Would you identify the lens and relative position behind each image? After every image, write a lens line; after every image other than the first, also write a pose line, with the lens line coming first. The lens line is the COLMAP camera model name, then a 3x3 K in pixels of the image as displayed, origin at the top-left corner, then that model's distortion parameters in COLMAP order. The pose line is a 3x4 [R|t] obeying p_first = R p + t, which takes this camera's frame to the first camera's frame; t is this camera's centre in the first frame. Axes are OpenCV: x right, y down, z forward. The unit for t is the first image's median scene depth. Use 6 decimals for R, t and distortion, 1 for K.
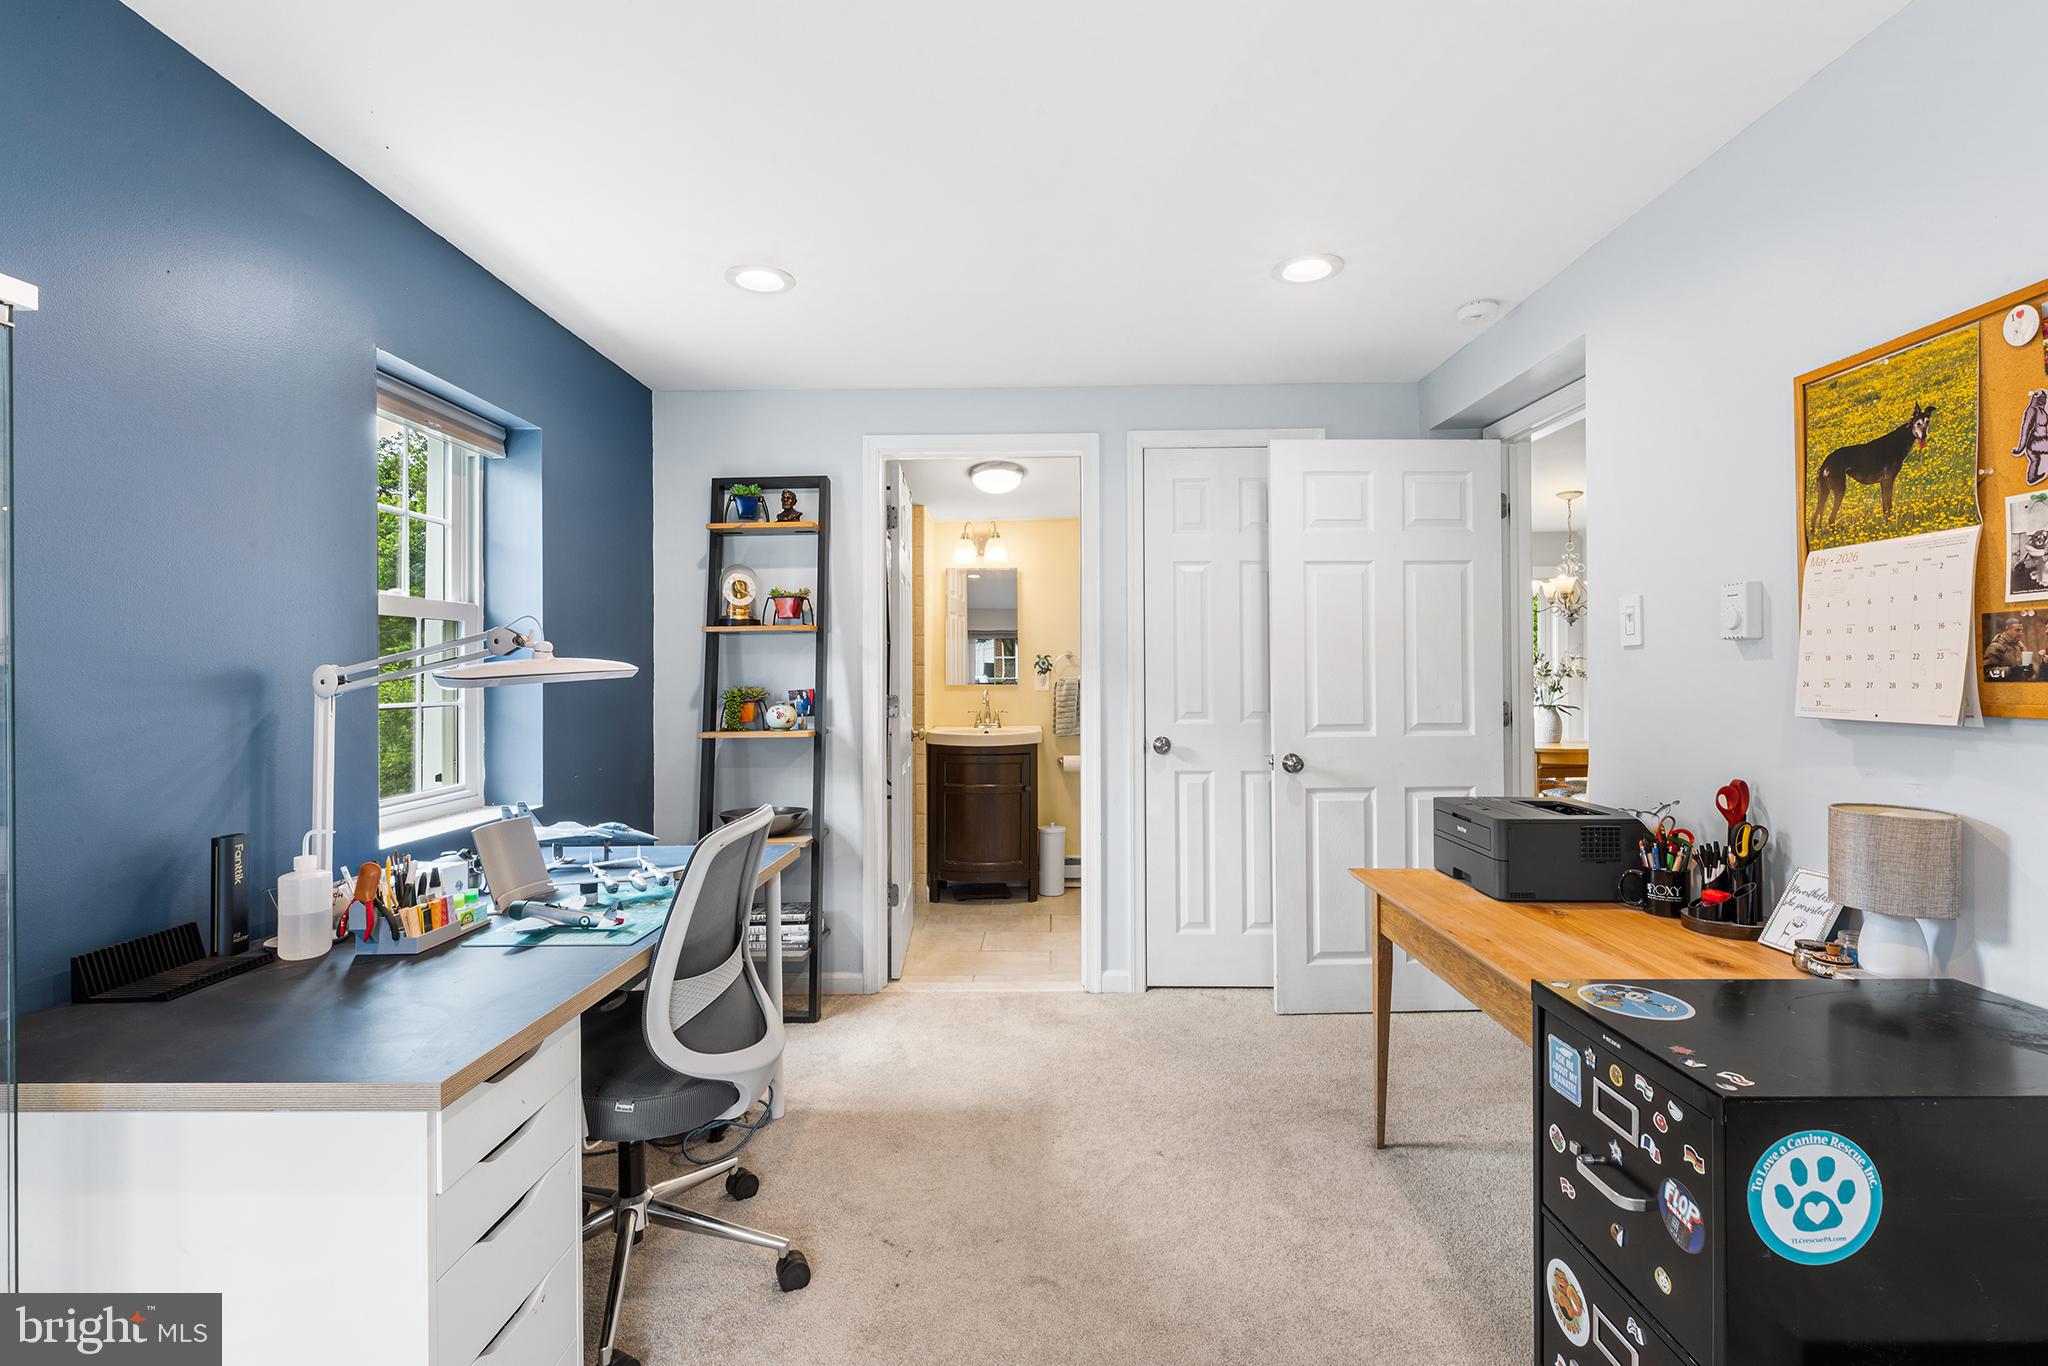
lens RADIAL K [[921.6, 0, 1026.3], [0, 921.6, 662.2], [0, 0, 1]] dist [0.001171, 0.000267]
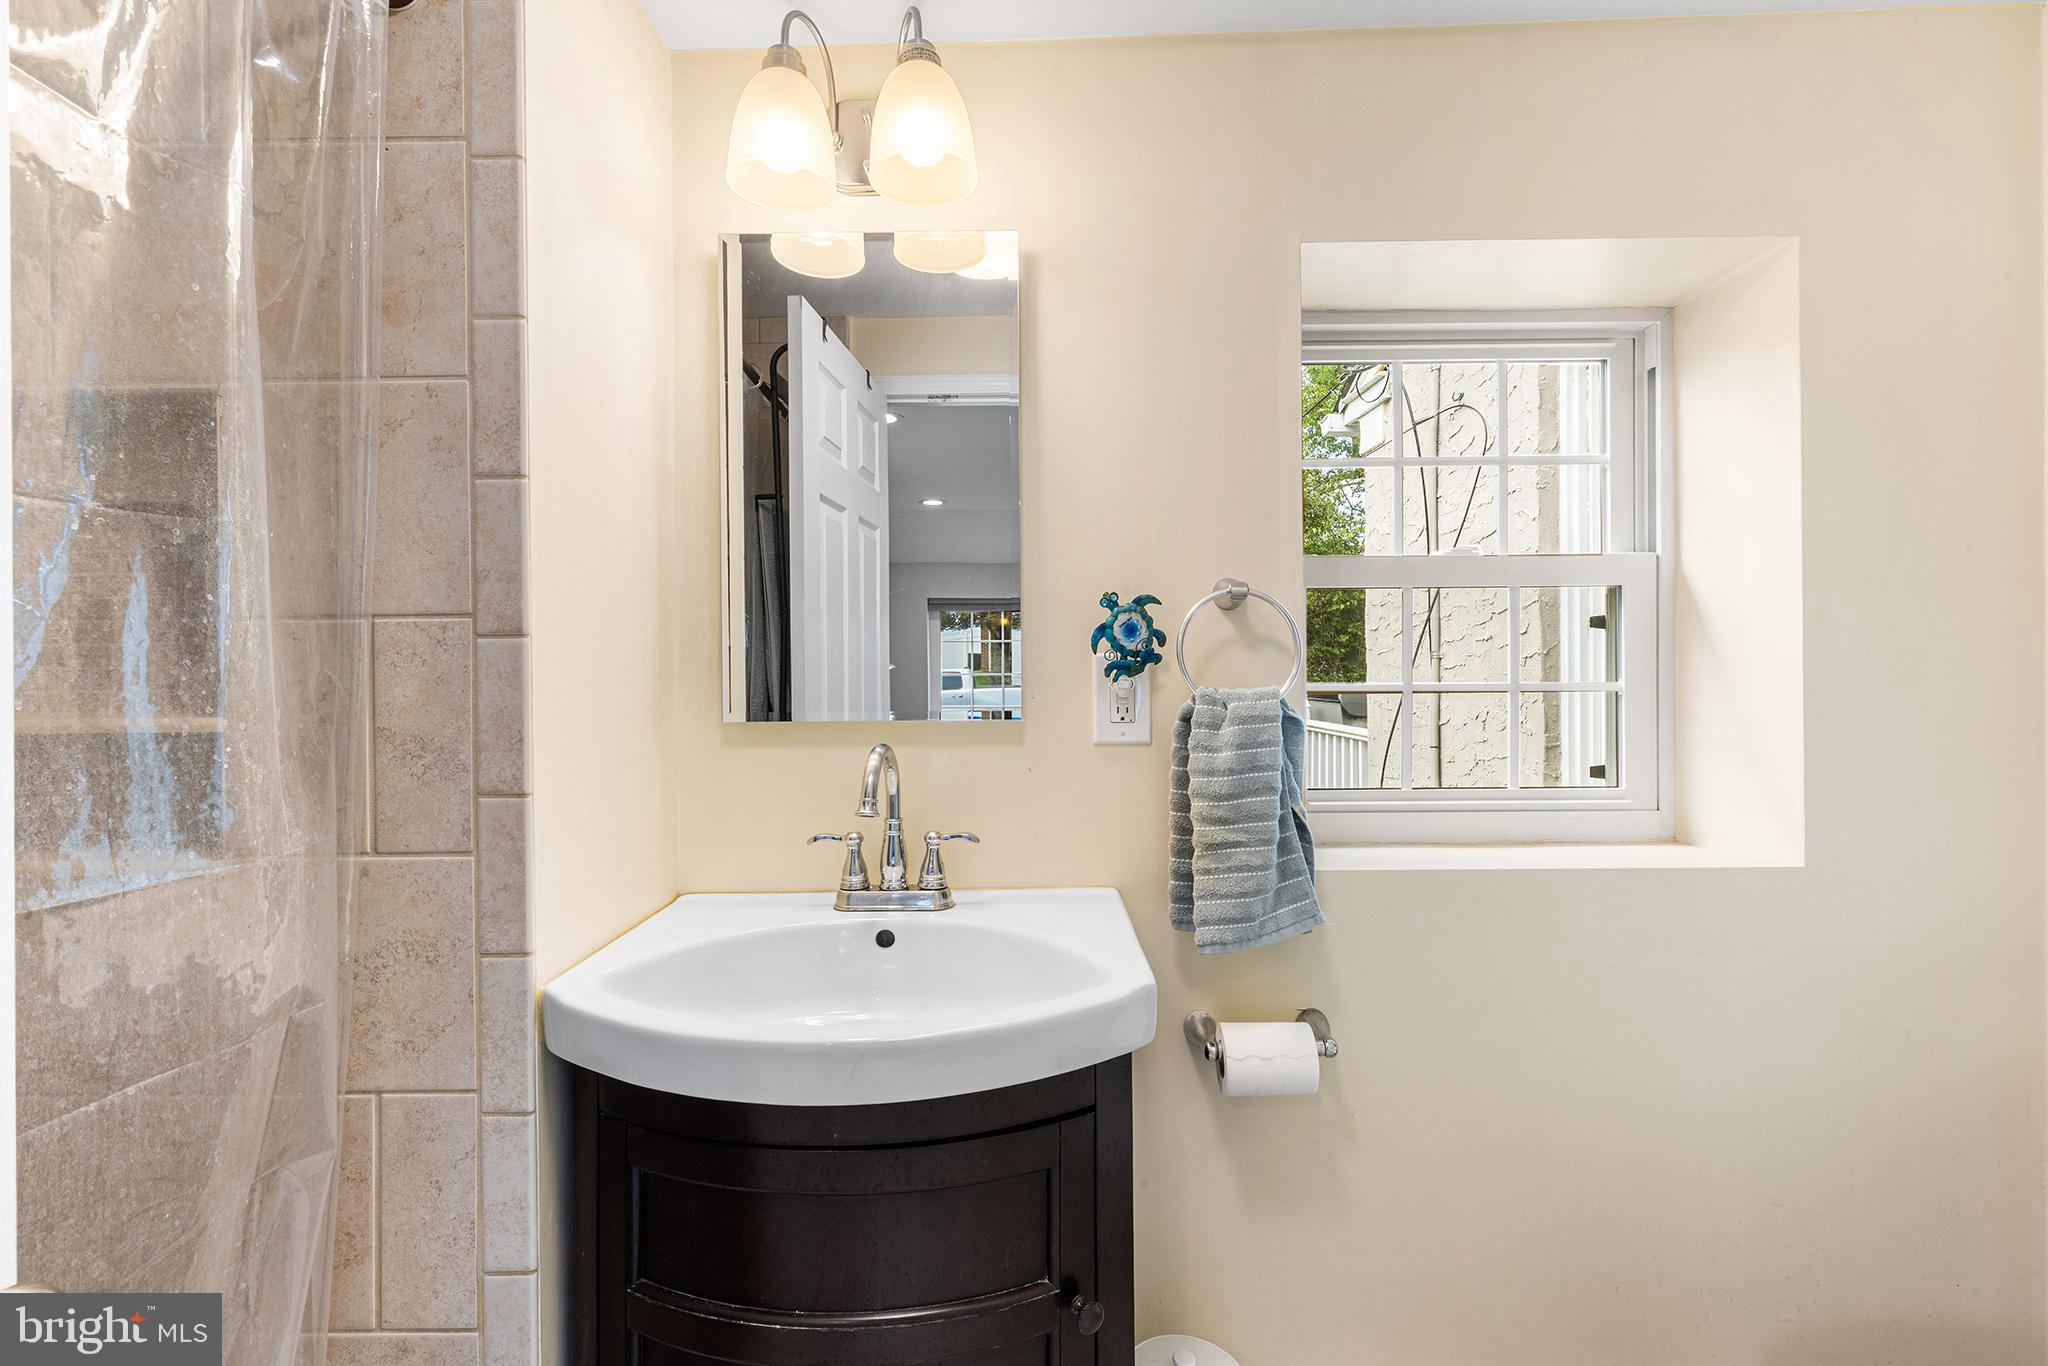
lens RADIAL K [[921.6, 0, 1026.3], [0, 921.6, 662.2], [0, 0, 1]] dist [0.001171, 0.000267]
pose [[0.999974, -0.002753, 0.006601, -0.009484], [0.002702, 0.999966, 0.007749, 0.007547], [-0.006622, -0.007730, 0.999948, 0.758348]]
